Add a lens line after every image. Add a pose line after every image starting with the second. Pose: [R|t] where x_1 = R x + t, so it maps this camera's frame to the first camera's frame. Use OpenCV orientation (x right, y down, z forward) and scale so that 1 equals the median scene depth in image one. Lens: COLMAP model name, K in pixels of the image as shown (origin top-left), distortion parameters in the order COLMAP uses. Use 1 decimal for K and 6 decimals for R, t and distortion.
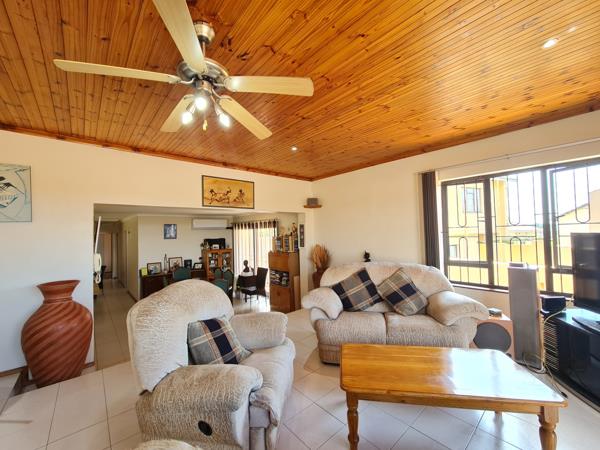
lens RADIAL K [[244.0, 0, 301.4], [0, 244.0, 226.1], [0, 0, 1]] dist [-0.004135, -0.000231]
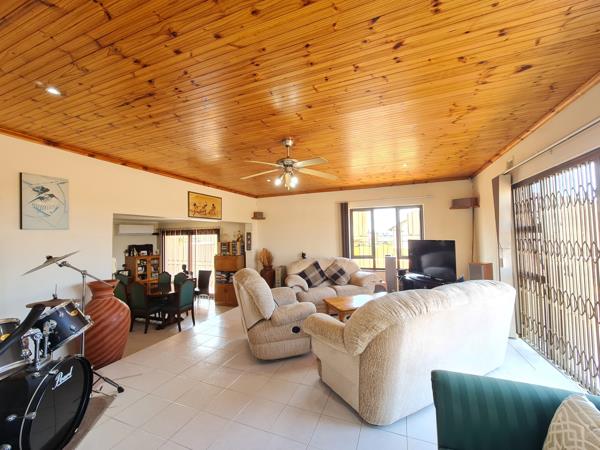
lens RADIAL K [[244.0, 0, 300.2], [0, 244.0, 225.6], [0, 0, 1]] dist [-0.004135, -0.000231]
pose [[0.894197, 0.025877, 0.446925, -0.441164], [-0.014208, 0.999465, -0.029443, -0.011431], [-0.447448, 0.019978, 0.894087, -0.318431]]
